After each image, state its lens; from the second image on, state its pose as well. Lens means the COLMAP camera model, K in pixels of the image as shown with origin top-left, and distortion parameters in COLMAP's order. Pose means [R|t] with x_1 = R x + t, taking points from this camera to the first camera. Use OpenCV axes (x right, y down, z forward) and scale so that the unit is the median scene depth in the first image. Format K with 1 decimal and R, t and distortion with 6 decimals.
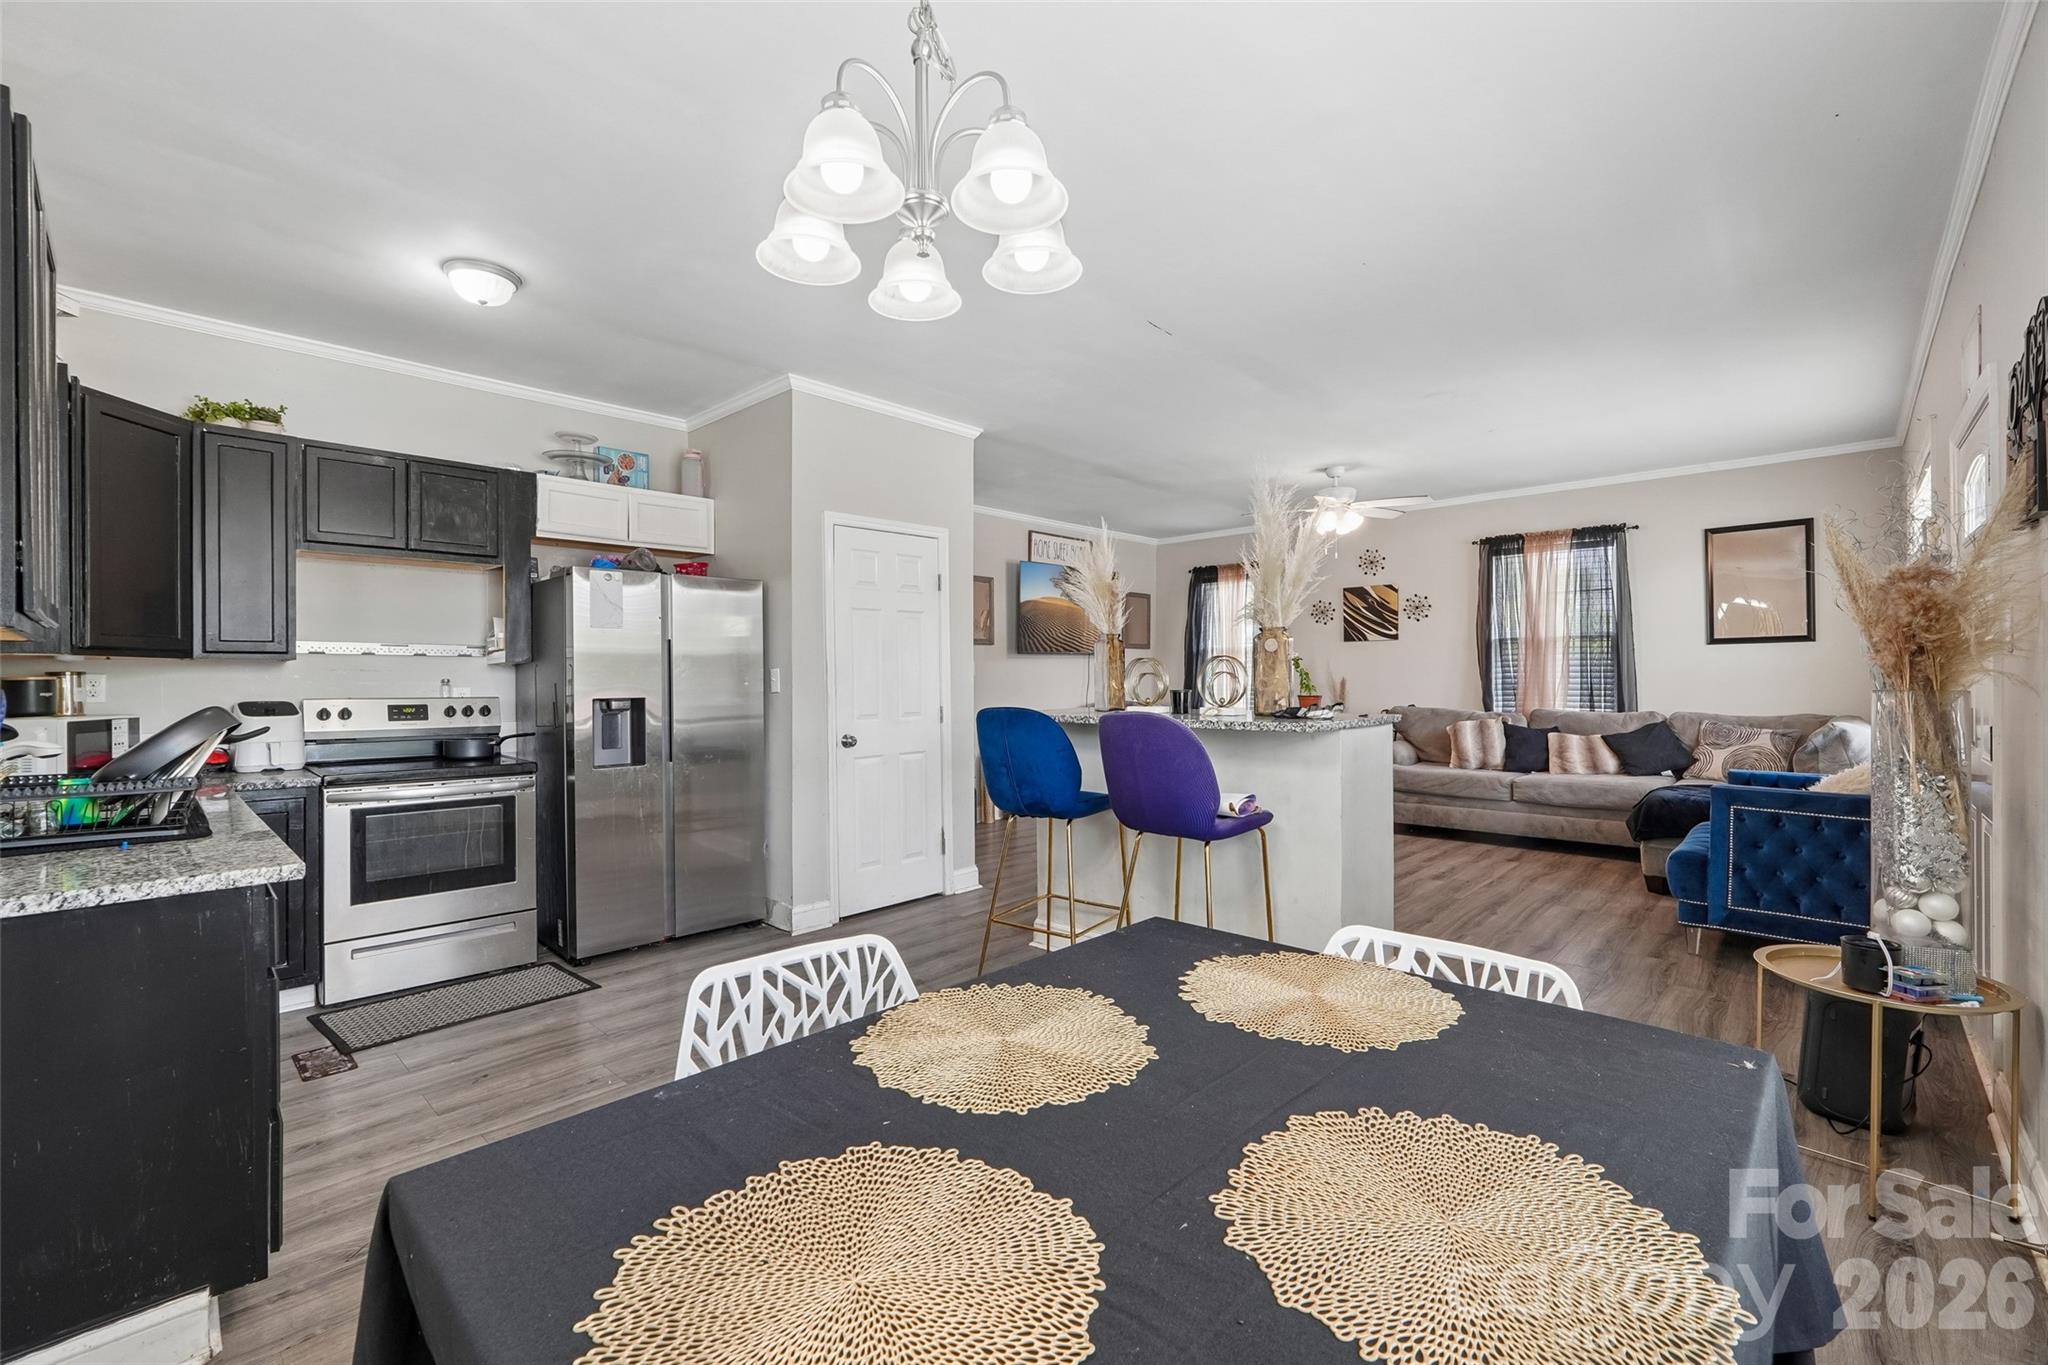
lens RADIAL K [[863.2, 0, 1029.2], [0, 863.2, 680.1], [0, 0, 1]] dist [-0.015272, 0.005313]
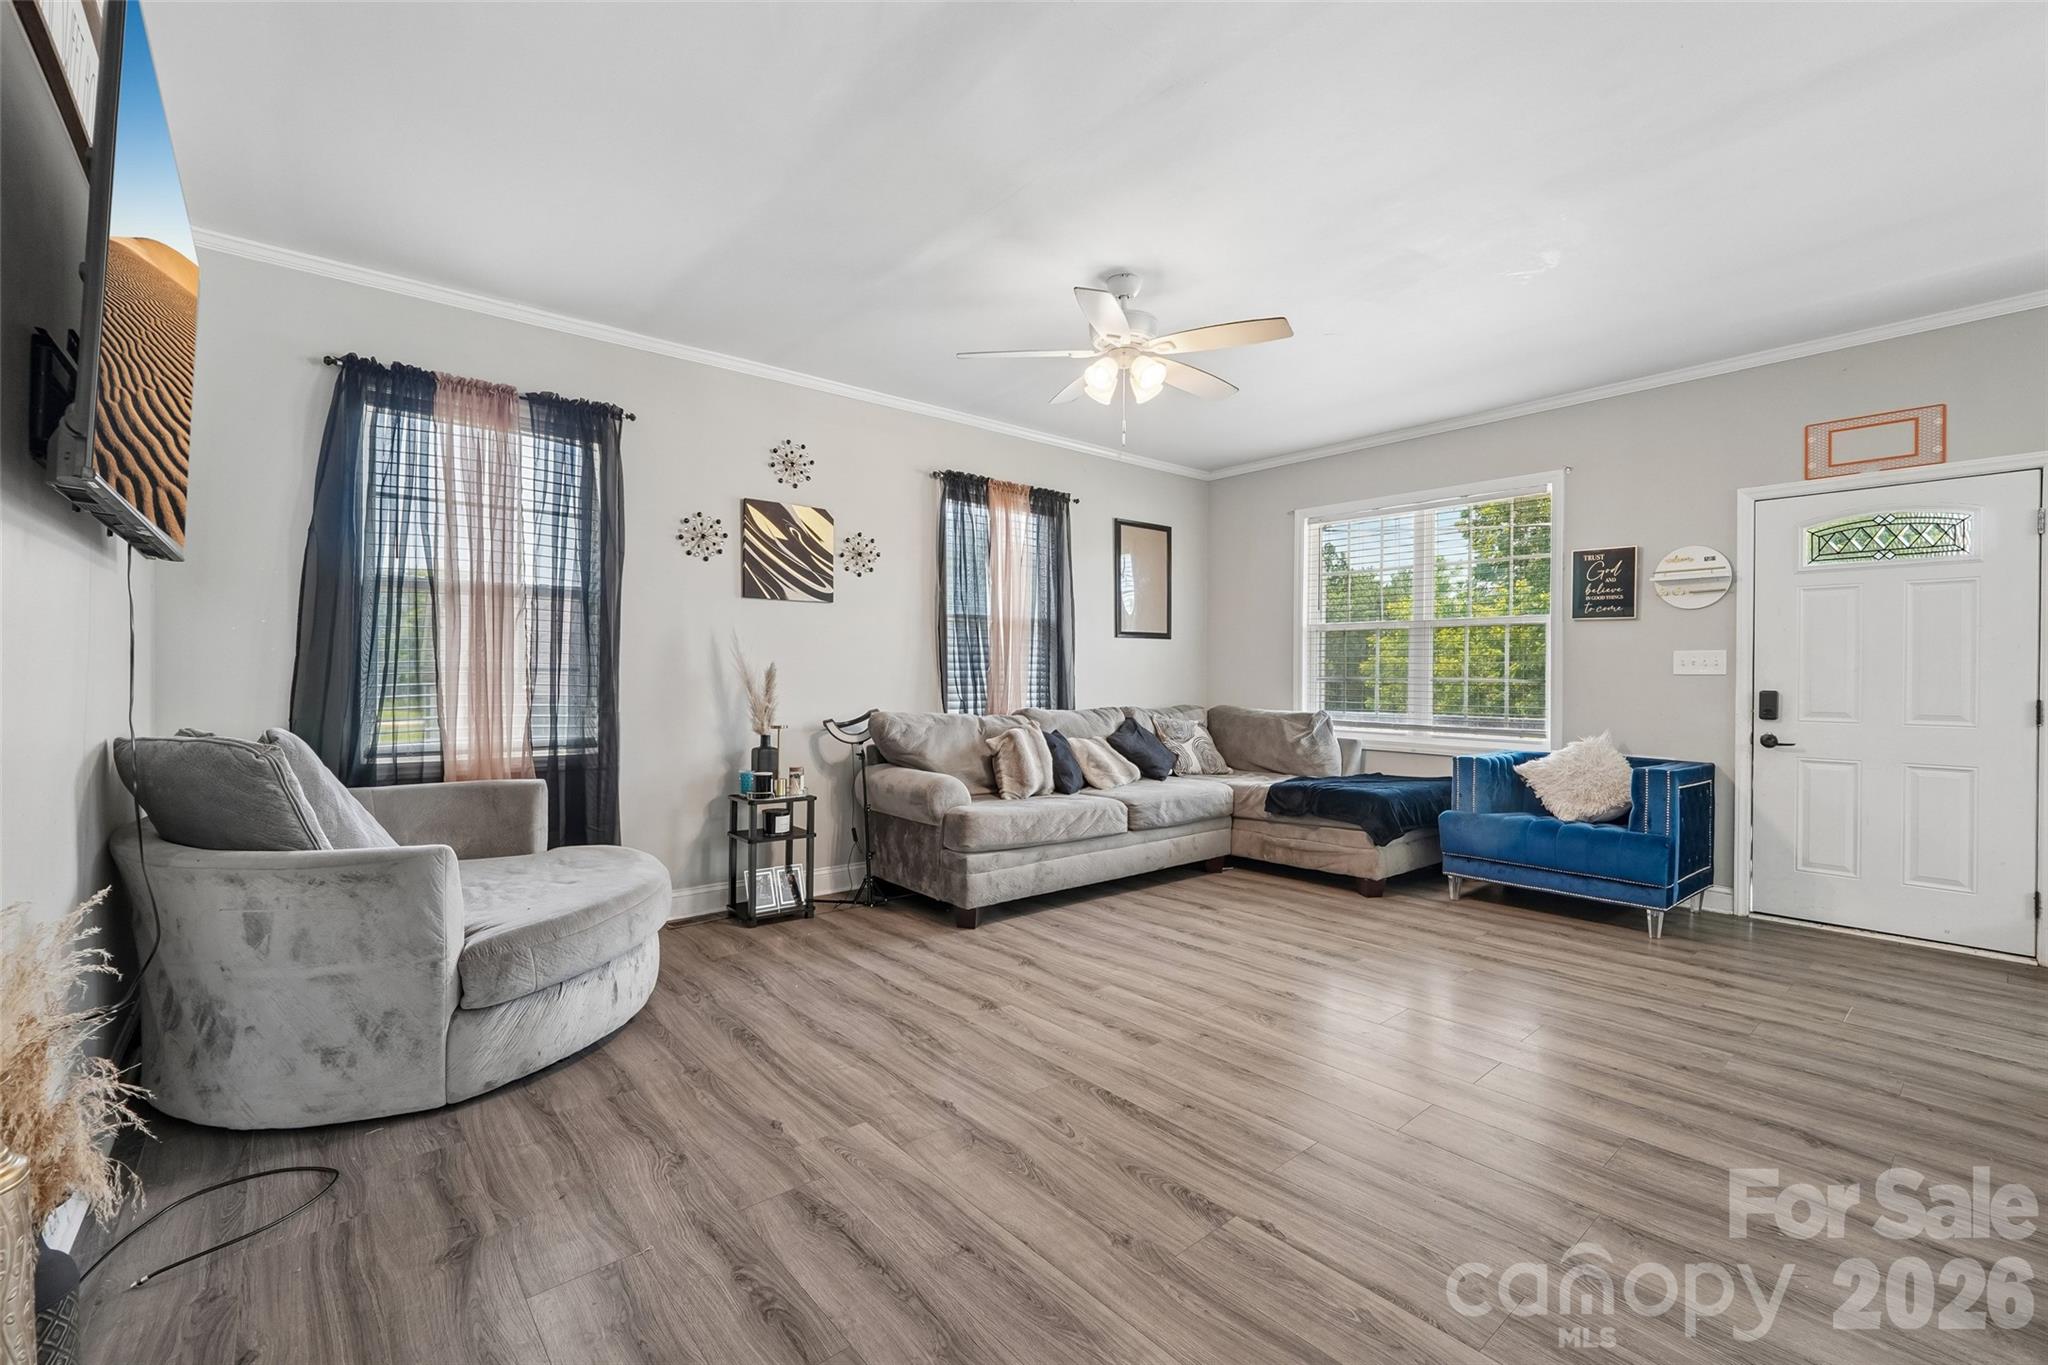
lens RADIAL K [[863.2, 0, 1028.8], [0, 863.2, 678.5], [0, 0, 1]] dist [-0.015272, 0.005313]
pose [[0.110677, 0.005938, 0.993839, -0.188830], [-0.002944, 0.999980, -0.005647, 0.010973], [-0.993852, -0.002301, 0.110692, 0.947500]]
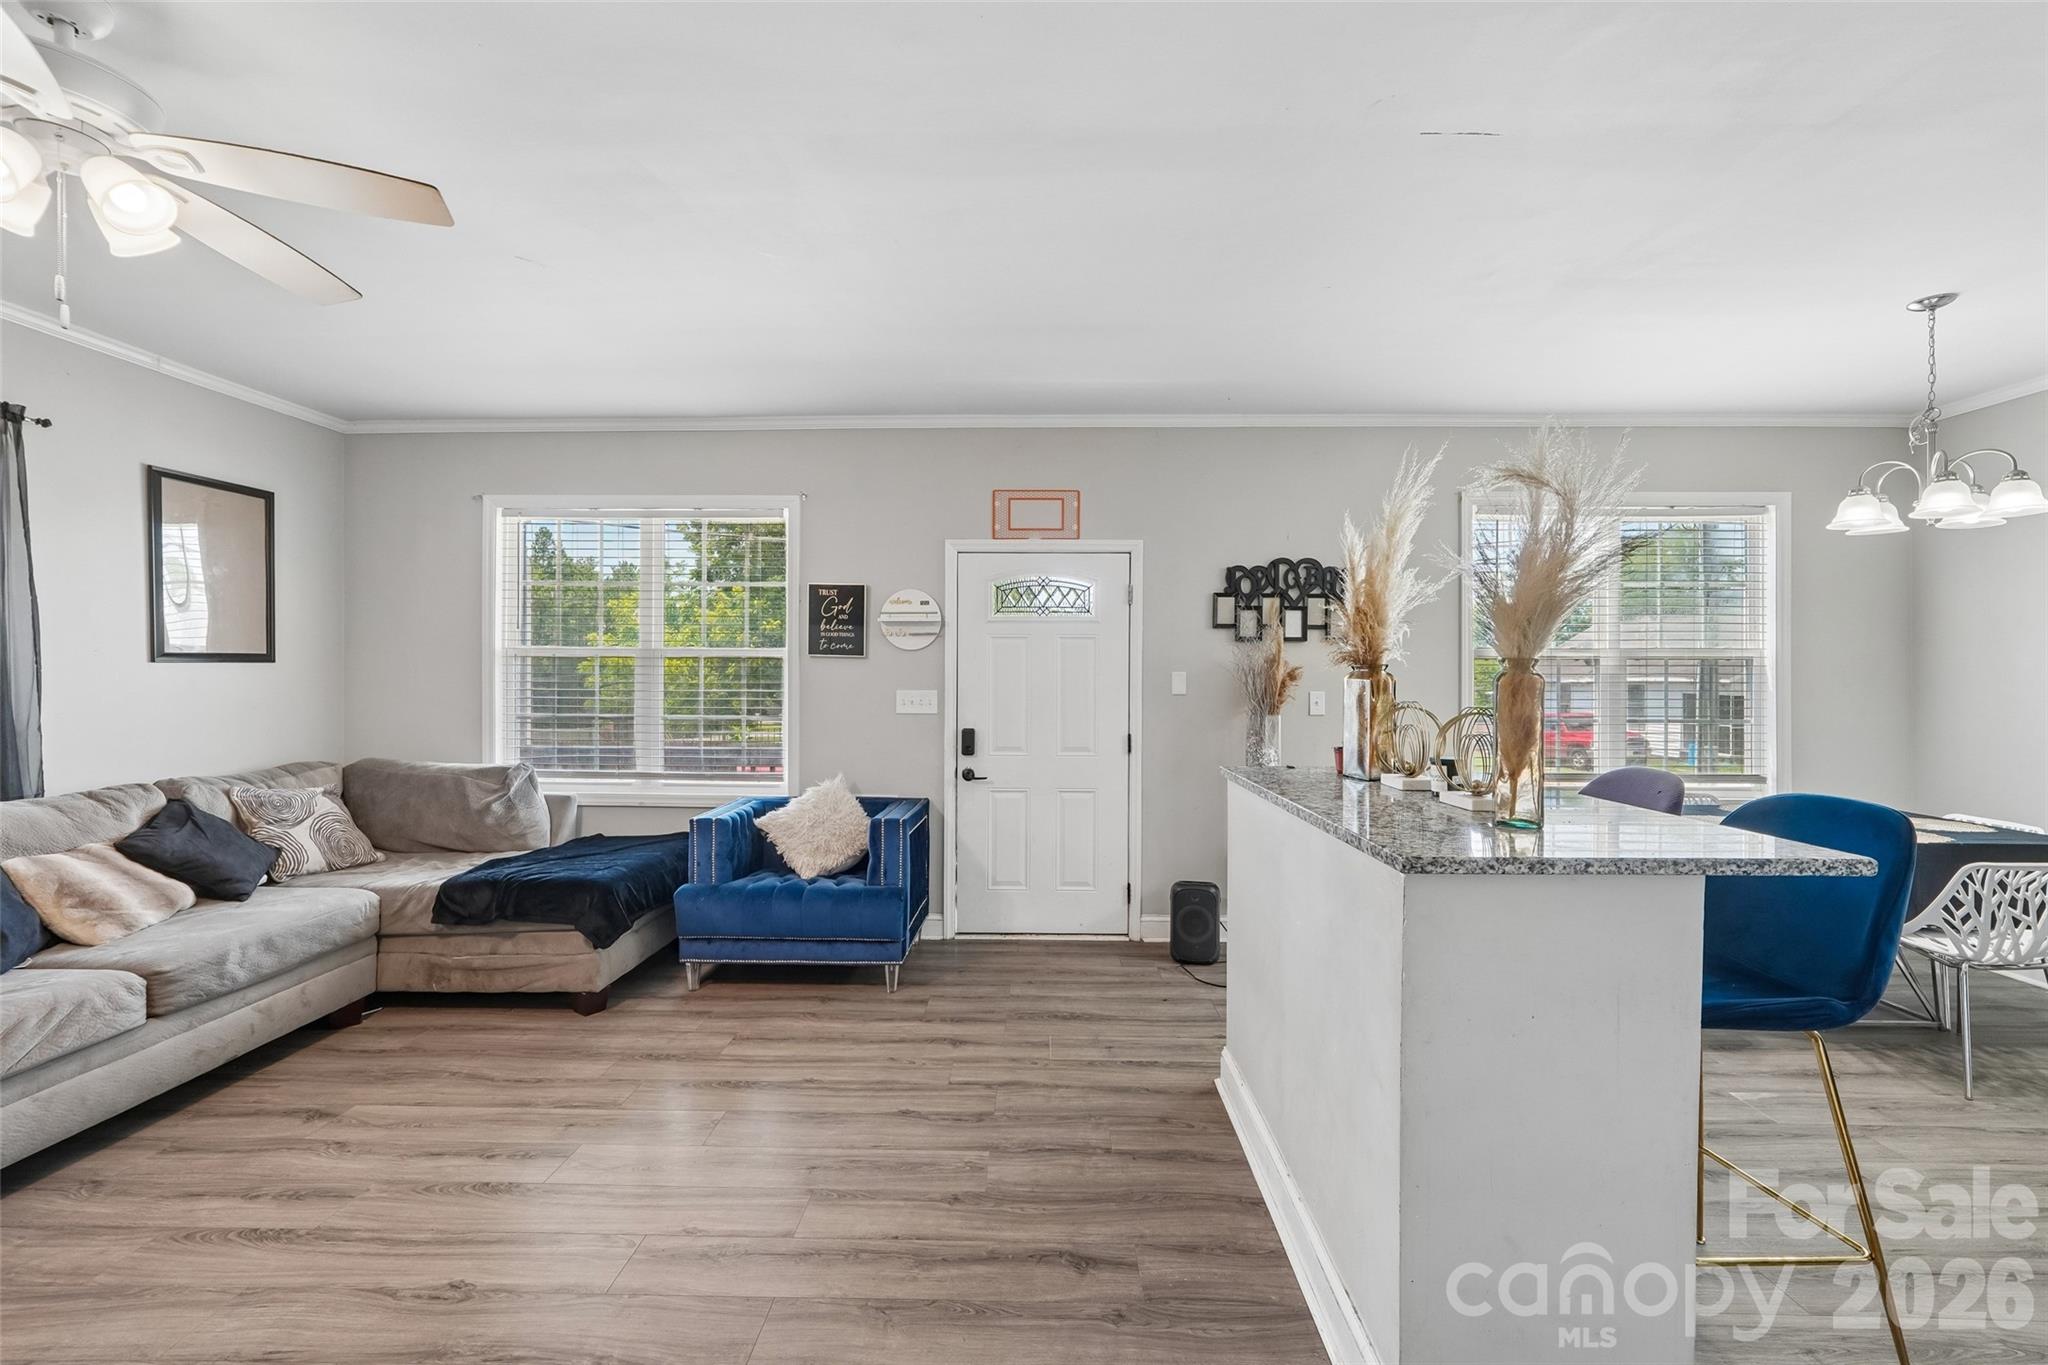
lens RADIAL K [[863.2, 0, 1019.0], [0, 863.2, 676.8], [0, 0, 1]] dist [-0.015272, 0.005313]
pose [[-0.666037, 0.002500, 0.745915, -0.044335], [0.005099, 0.999986, 0.001202, -0.027706], [-0.745901, 0.004604, -0.666040, 0.905702]]
